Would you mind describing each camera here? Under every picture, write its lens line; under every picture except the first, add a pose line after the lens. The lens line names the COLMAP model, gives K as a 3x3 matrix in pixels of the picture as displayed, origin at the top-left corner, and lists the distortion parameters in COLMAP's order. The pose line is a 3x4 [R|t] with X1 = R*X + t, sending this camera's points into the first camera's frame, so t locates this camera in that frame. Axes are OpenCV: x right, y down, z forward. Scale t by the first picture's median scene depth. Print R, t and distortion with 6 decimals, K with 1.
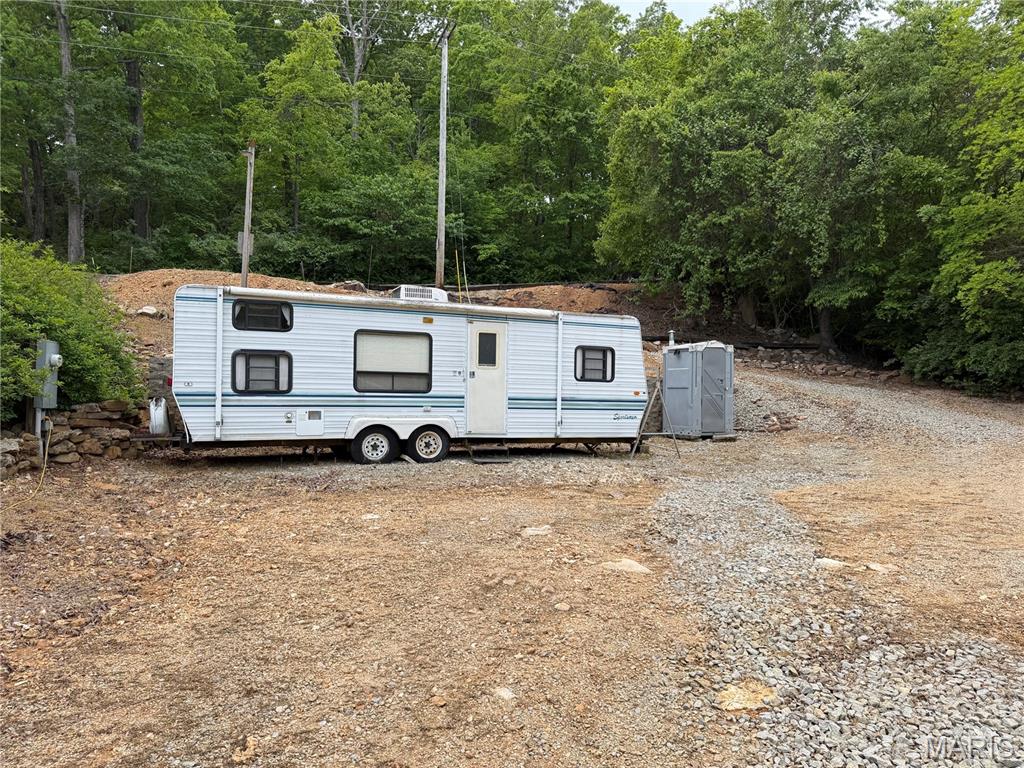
lens RADIAL K [[709.8, 0, 512.7], [0, 709.8, 398.5], [0, 0, 1]] dist [0.147005, -0.259005]
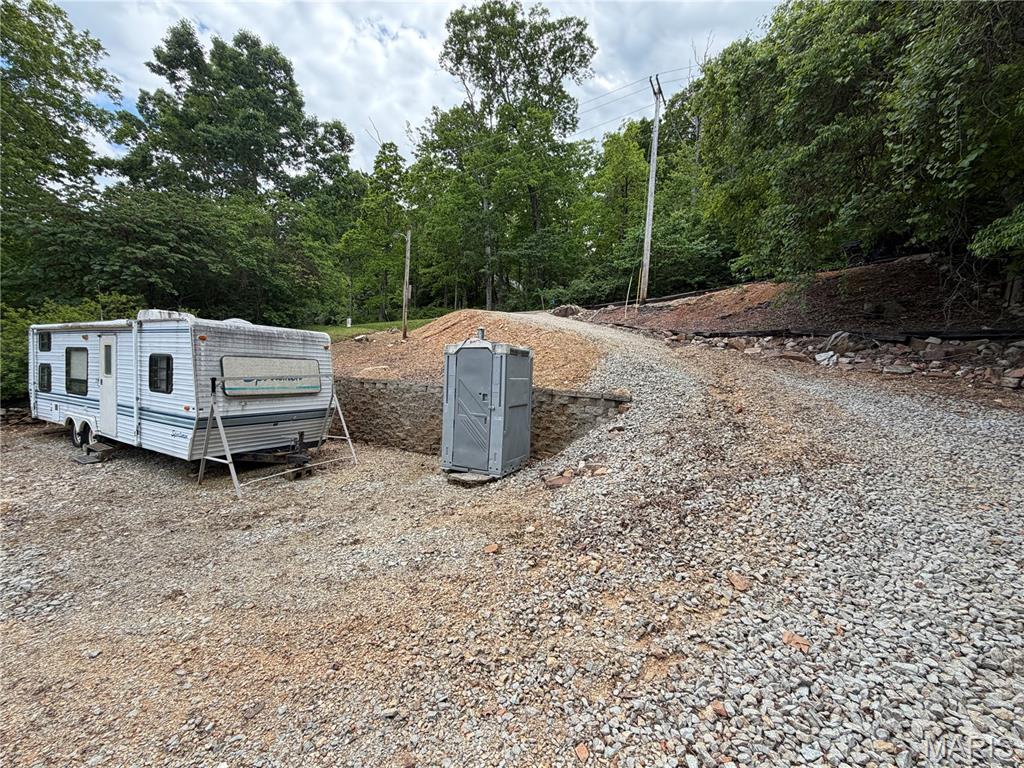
lens RADIAL K [[408.1, 0, 511.1], [0, 408.1, 389.1], [0, 0, 1]] dist [0.000841, 0.000074]
pose [[0.613349, 0.043367, -0.788620, 0.884495], [-0.030509, 0.999047, 0.031210, -0.063578], [0.789222, 0.004918, 0.614088, 1.125841]]
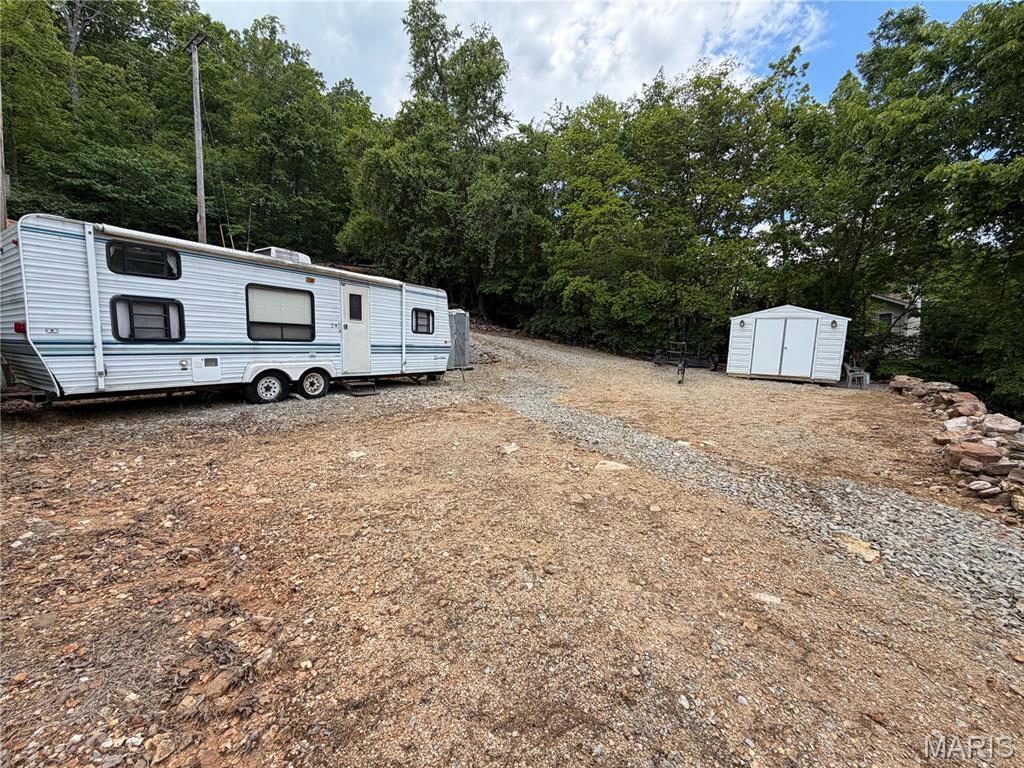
lens RADIAL K [[408.1, 0, 511.1], [0, 408.1, 389.1], [0, 0, 1]] dist [0.000841, 0.000074]
pose [[0.820593, -0.060157, 0.568339, -0.237093], [-0.005840, 0.993510, 0.113591, -0.007838], [-0.571484, -0.096531, 0.814916, 0.227086]]
